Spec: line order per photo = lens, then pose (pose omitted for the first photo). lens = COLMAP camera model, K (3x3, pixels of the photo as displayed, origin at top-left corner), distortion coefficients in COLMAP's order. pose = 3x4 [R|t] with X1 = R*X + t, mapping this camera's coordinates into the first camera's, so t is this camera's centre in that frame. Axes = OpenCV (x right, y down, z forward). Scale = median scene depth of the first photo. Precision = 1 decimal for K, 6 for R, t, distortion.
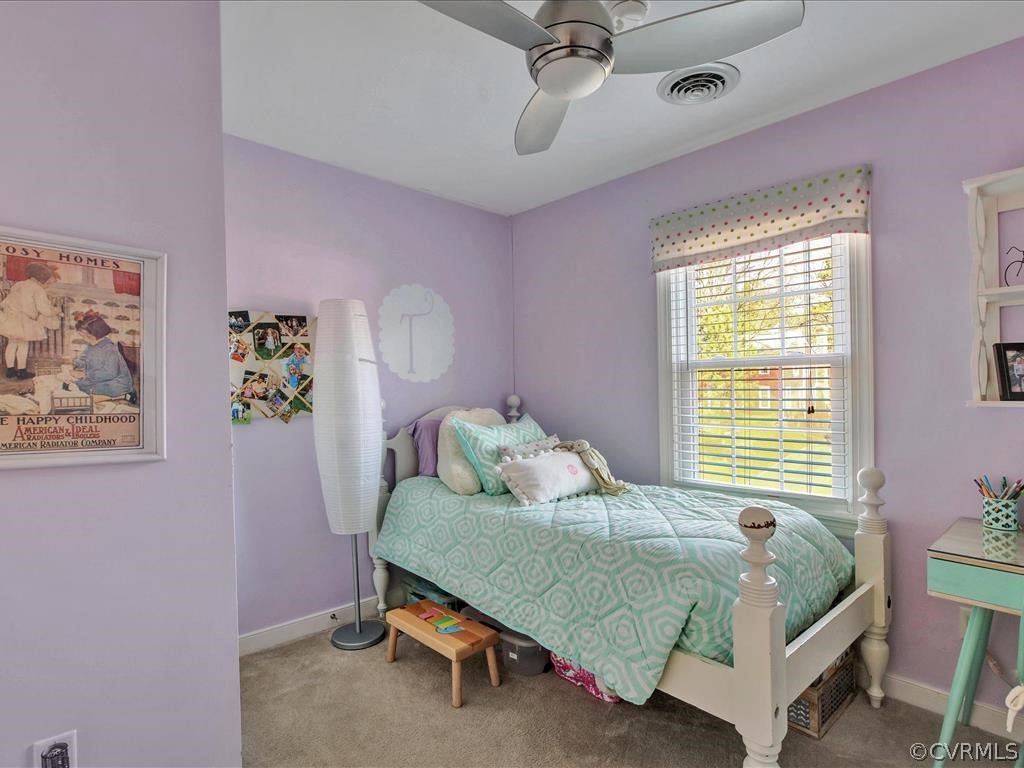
lens RADIAL K [[524.3, 0, 464.9], [0, 524.3, 383.7], [0, 0, 1]] dist [-0.003146, 0.000759]
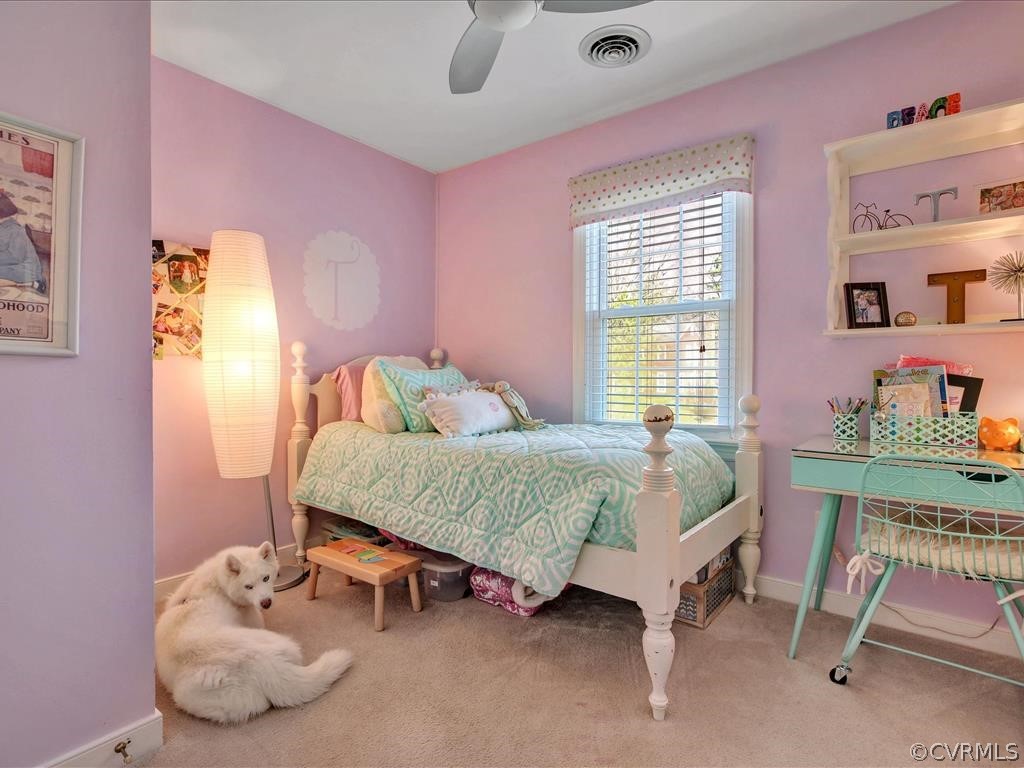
lens RADIAL K [[524.3, 0, 464.9], [0, 524.3, 383.7], [0, 0, 1]] dist [-0.003146, 0.000759]
pose [[0.986613, 0.021878, 0.161603, -0.027598], [-0.021655, 0.999761, -0.003140, 0.145679], [-0.161633, -0.000401, 0.986851, -0.034469]]
